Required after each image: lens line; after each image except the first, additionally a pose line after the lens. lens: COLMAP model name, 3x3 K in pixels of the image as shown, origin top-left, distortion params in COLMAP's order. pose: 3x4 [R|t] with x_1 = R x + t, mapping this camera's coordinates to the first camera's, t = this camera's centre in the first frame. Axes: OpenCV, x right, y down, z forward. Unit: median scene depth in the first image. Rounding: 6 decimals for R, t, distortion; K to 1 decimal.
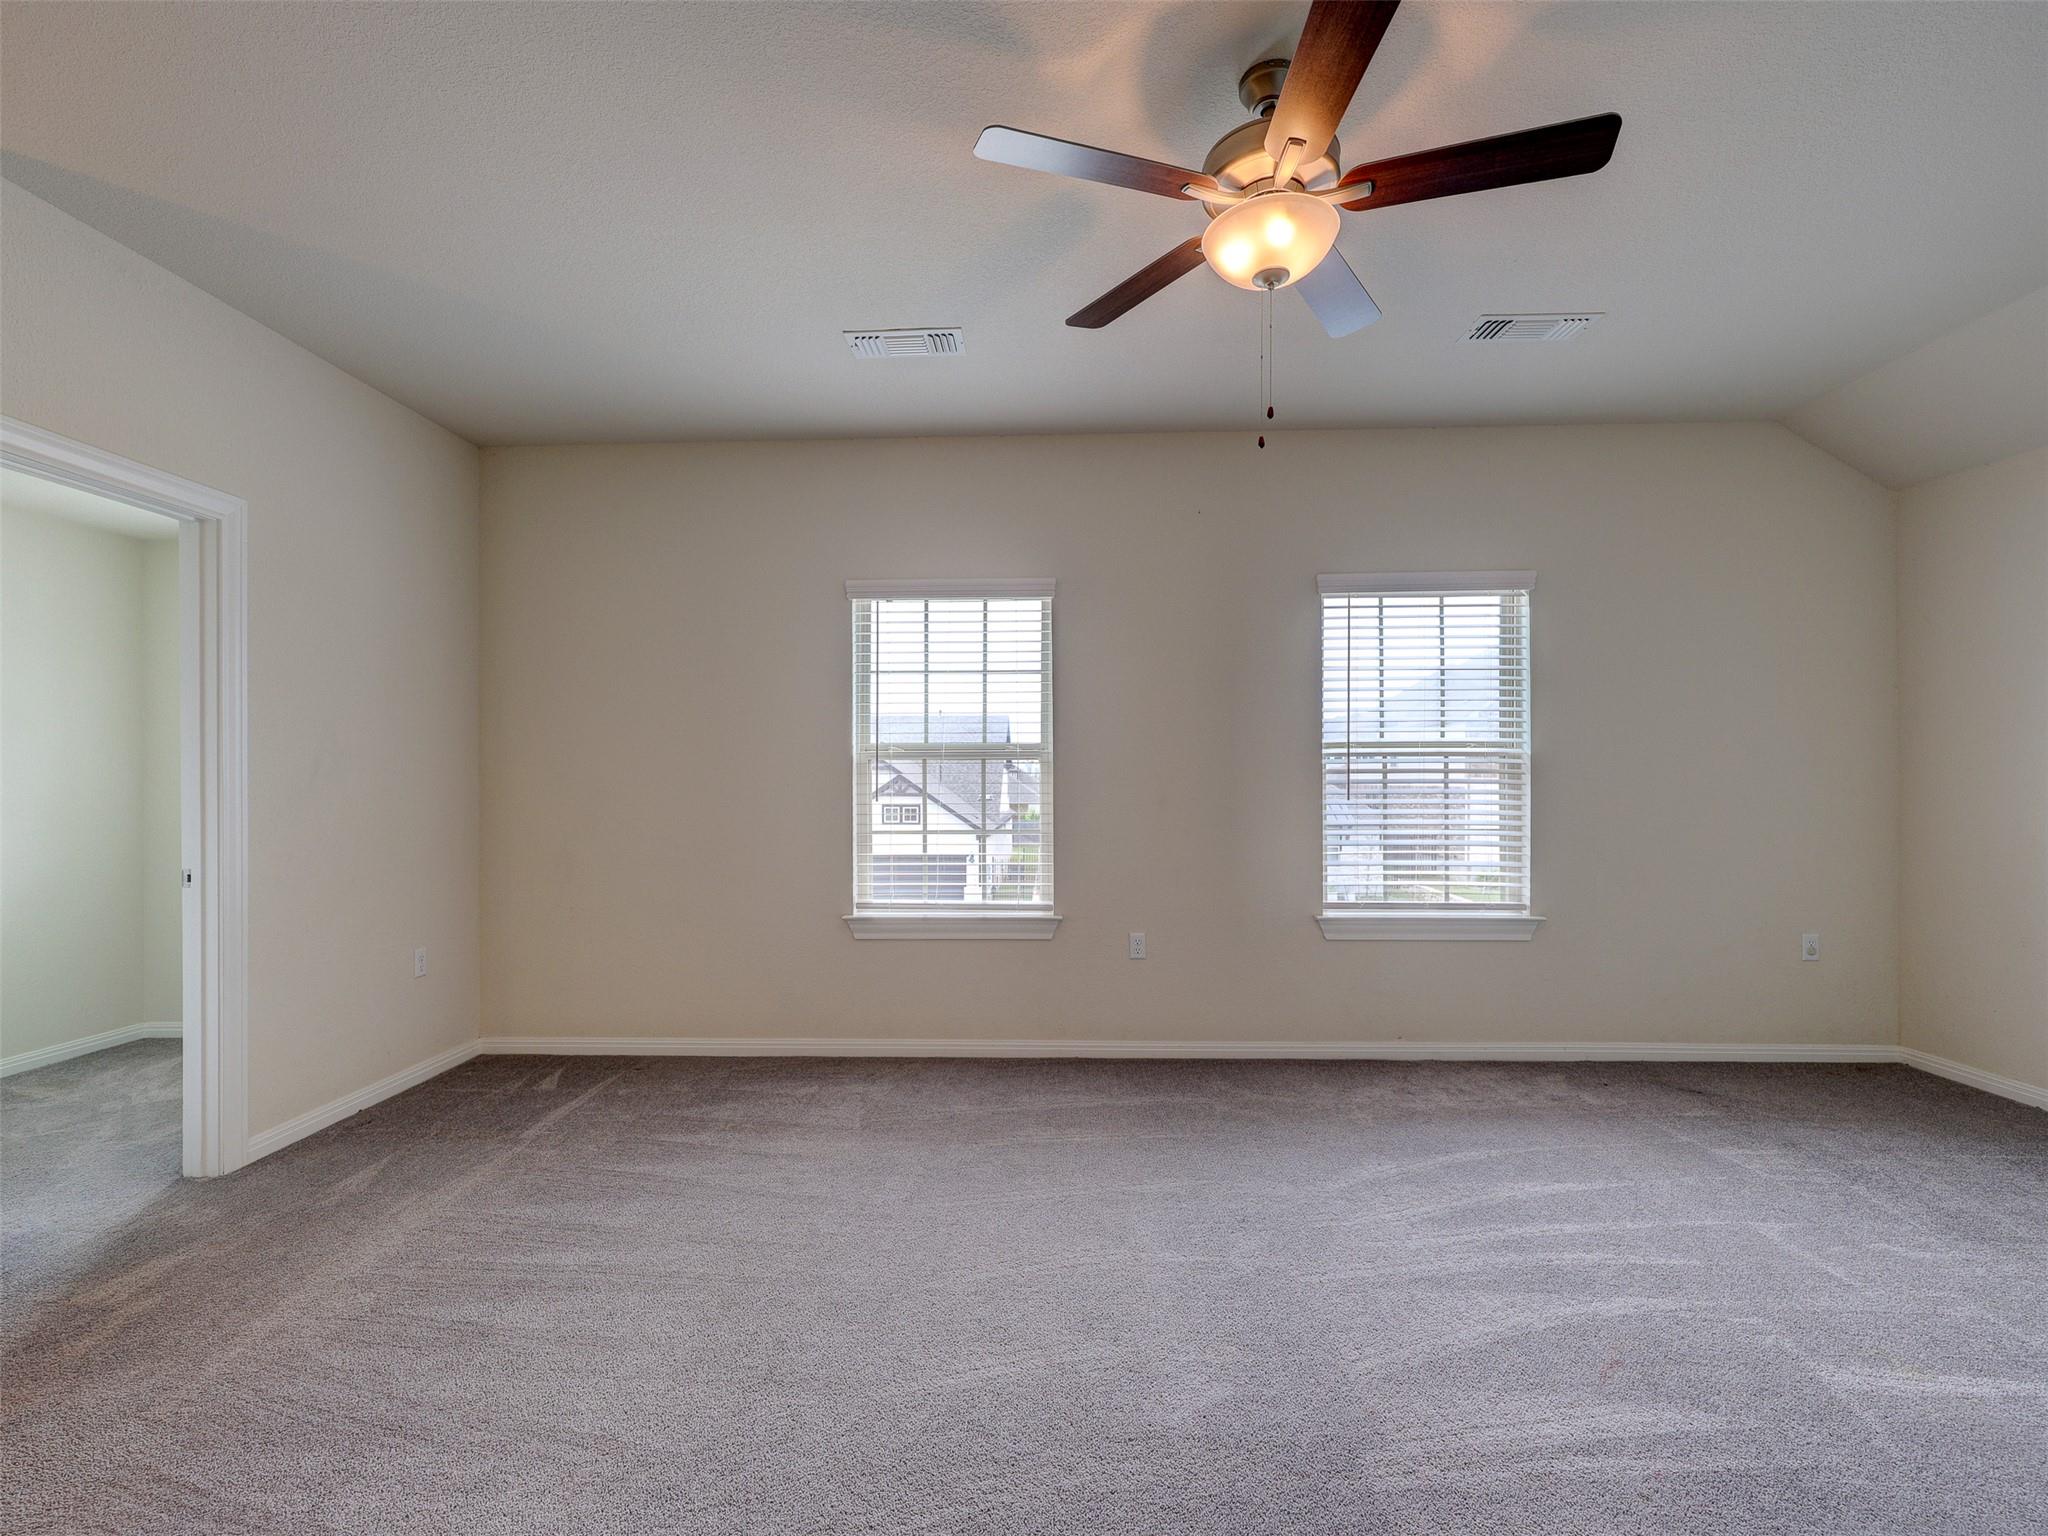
lens RADIAL K [[935.1, 0, 1018.6], [0, 935.1, 774.3], [0, 0, 1]] dist [-0.001797, -0.000928]
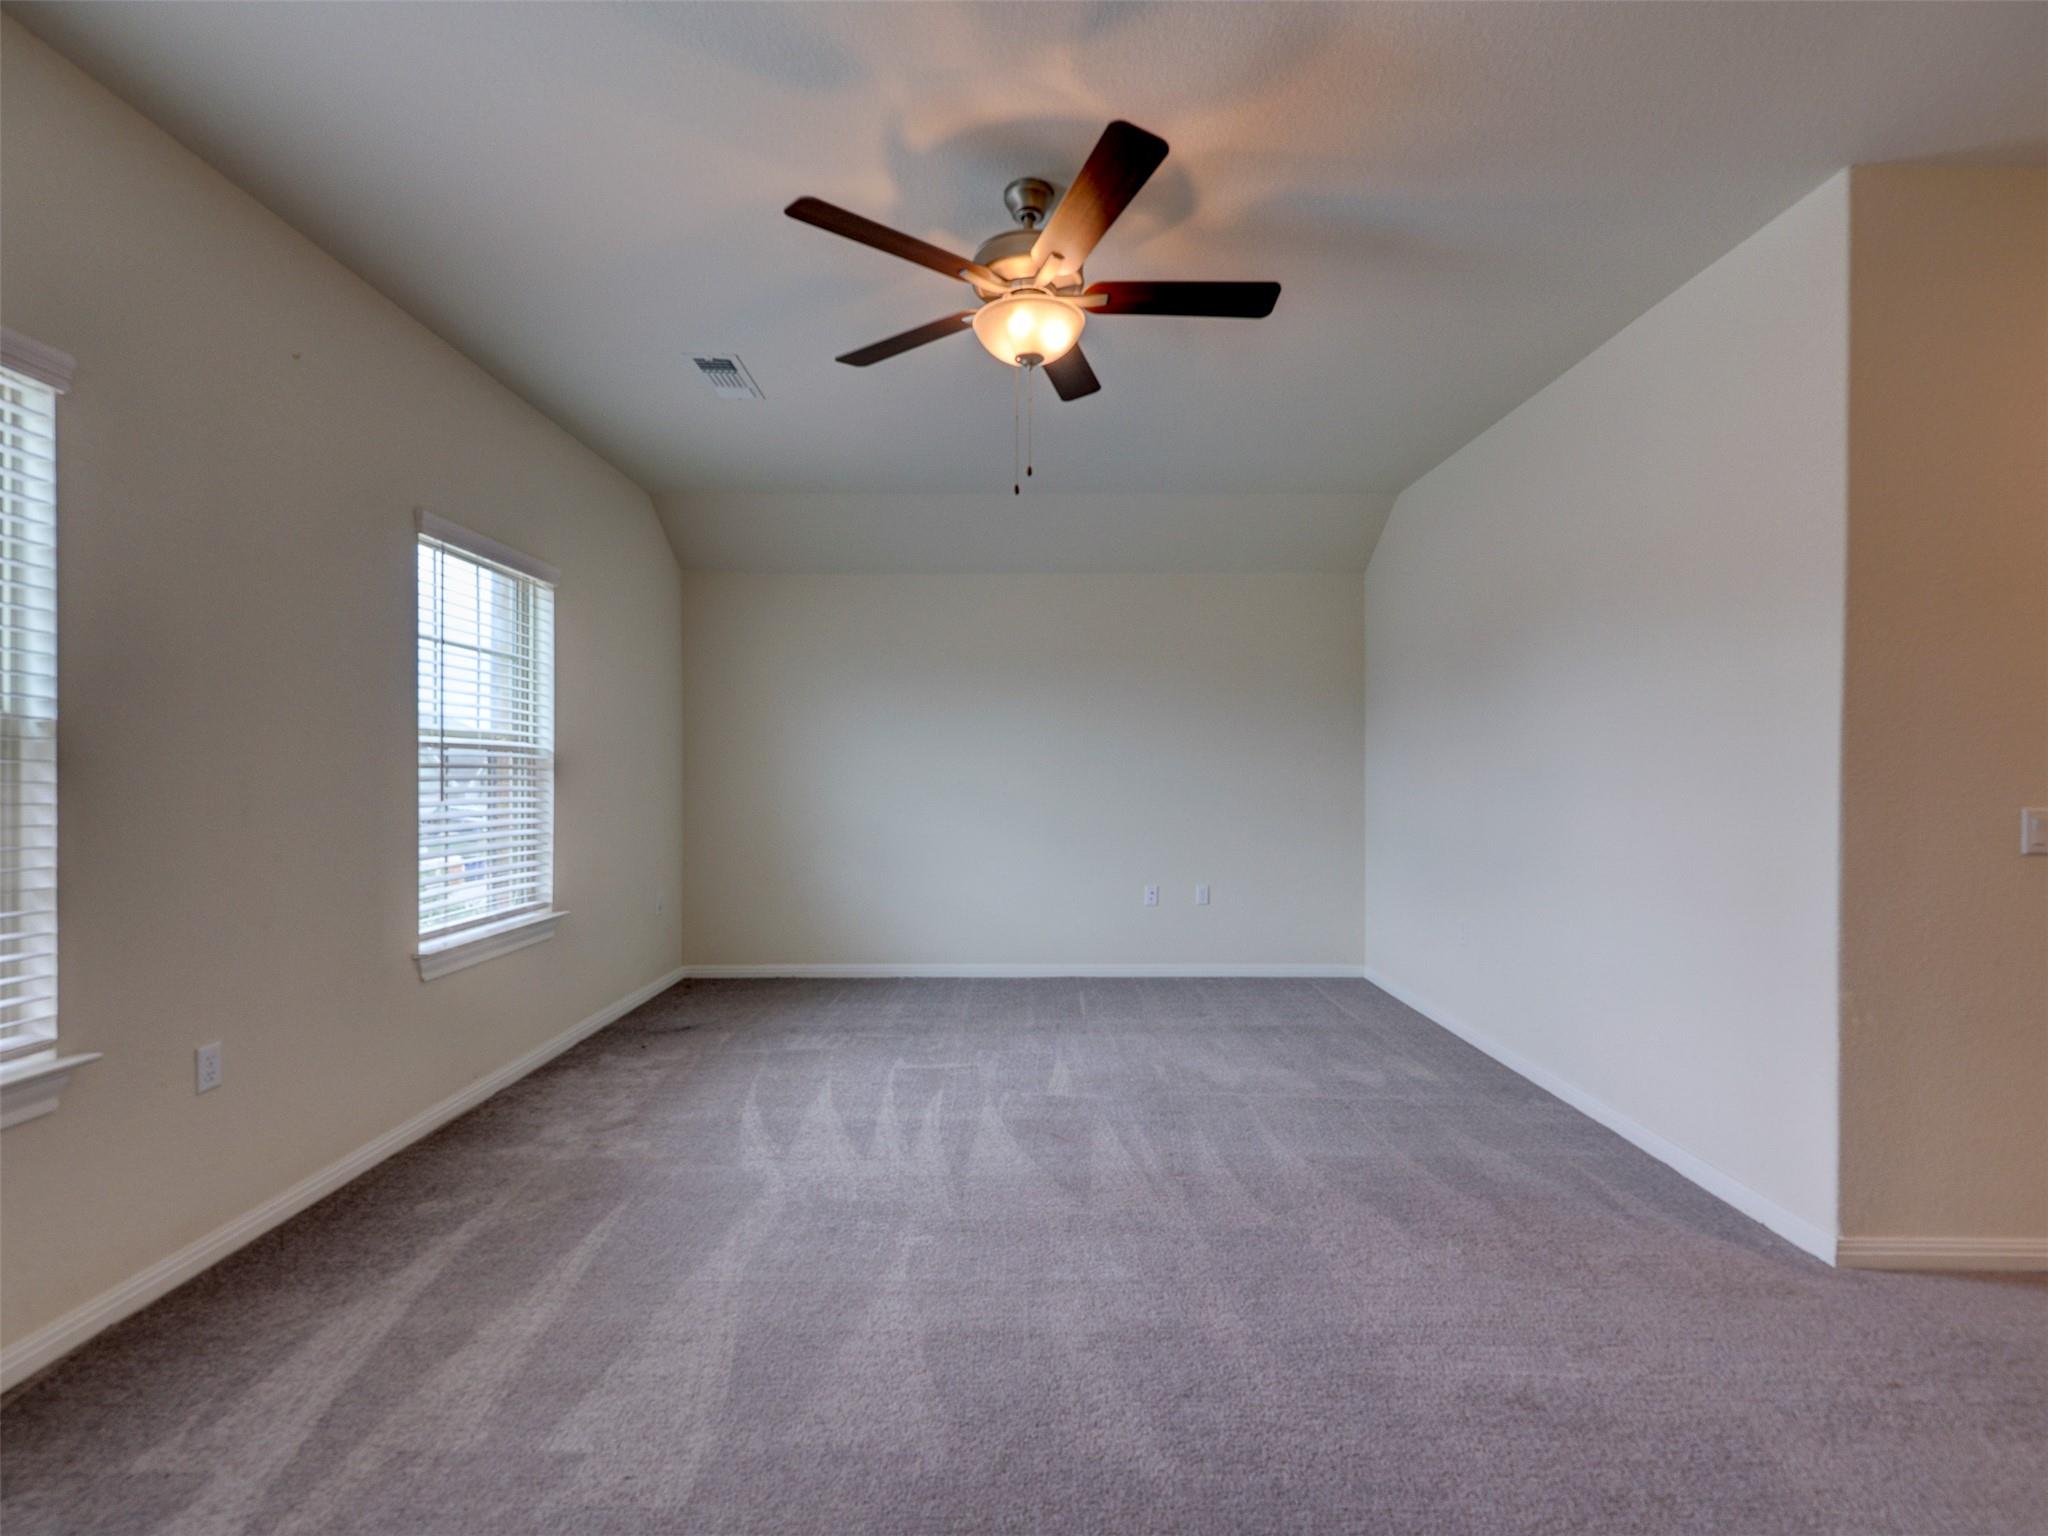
lens RADIAL K [[935.1, 0, 1031.2], [0, 935.1, 768.9], [0, 0, 1]] dist [-0.001797, -0.000928]
pose [[-0.050231, 0.006857, 0.998714, -0.474556], [-0.006503, 0.999953, -0.007193, 0.002389], [-0.998716, -0.006856, -0.050184, 0.538097]]
